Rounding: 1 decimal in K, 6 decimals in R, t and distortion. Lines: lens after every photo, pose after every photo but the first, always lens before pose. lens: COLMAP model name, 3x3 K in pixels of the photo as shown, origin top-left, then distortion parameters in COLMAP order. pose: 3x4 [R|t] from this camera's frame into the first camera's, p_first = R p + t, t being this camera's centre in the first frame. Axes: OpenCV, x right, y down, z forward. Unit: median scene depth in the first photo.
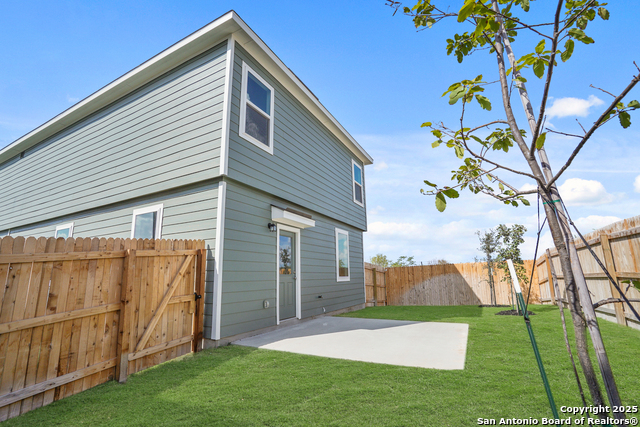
lens RADIAL K [[298.7, 0, 319.9], [0, 298.7, 219.4], [0, 0, 1]] dist [-0.003598, -0.000746]
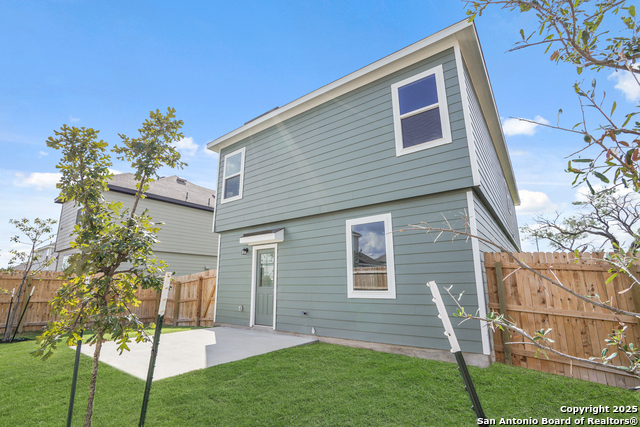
lens RADIAL K [[298.7, 0, 319.9], [0, 298.7, 219.4], [0, 0, 1]] dist [-0.003598, -0.000746]
pose [[-0.193535, -0.166979, -0.966779, 1.060806], [0.206304, 0.956451, -0.206494, 0.227255], [0.959157, -0.239415, -0.150659, 1.504895]]
